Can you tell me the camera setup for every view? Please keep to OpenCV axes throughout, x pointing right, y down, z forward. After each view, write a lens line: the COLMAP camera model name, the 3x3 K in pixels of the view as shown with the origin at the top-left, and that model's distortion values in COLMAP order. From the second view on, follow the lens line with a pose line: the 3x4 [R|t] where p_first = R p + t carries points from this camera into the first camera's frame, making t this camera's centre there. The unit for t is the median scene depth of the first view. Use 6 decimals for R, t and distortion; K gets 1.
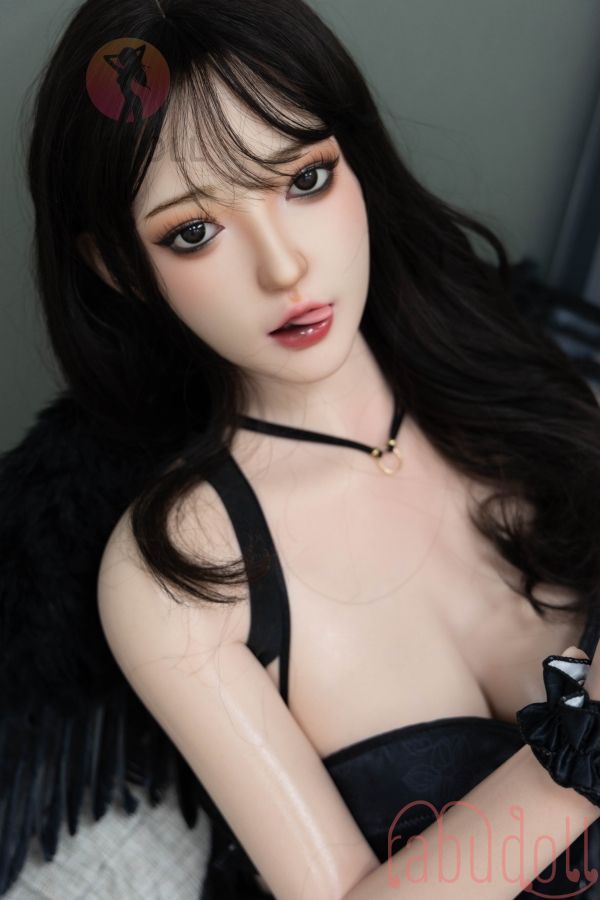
lens RADIAL K [[1455.7, 0, 300.0], [0, 1455.7, 450.0], [0, 0, 1]] dist [-0.012237, -0.013692]
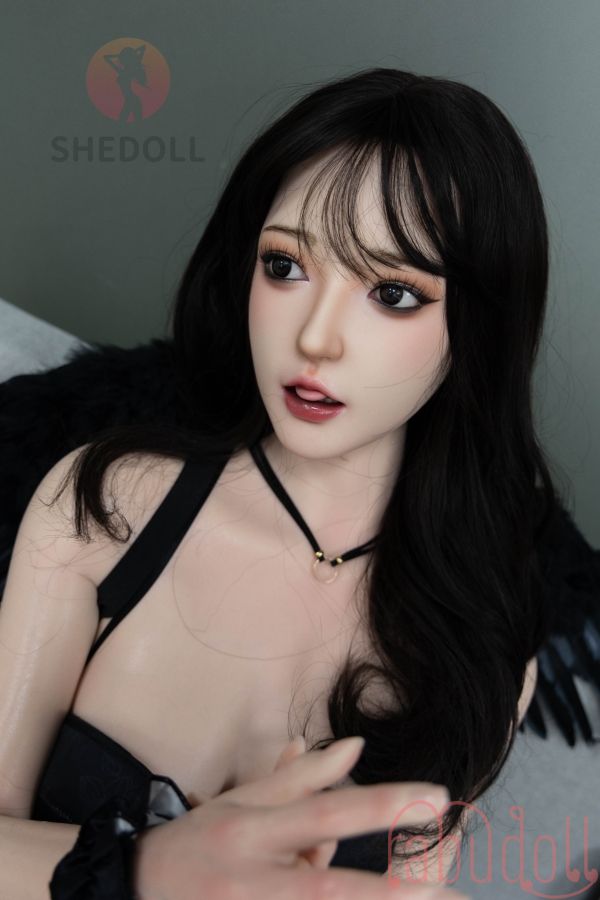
lens RADIAL K [[991.5, 0, 304.2], [0, 991.5, 466.0], [0, 0, 1]] dist [0.001578, -0.006251]
pose [[0.675570, 0.658775, -0.331089, 0.269338], [-0.681237, 0.729480, 0.061433, -0.092160], [0.281994, 0.184048, 0.941598, 0.323023]]
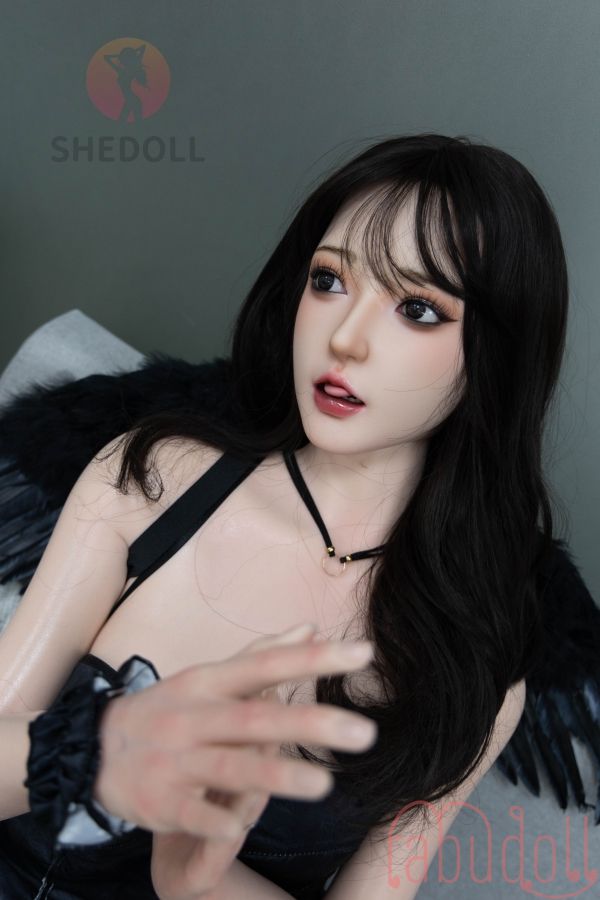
lens RADIAL K [[954.3, 0, 300.0], [0, 954.3, 450.0], [0, 0, 1]] dist [-0.000760, -0.003851]
pose [[0.551086, 0.673465, -0.492696, 0.403670], [-0.768627, 0.639534, 0.014461, -0.046601], [0.324835, 0.370730, 0.870082, 0.315230]]
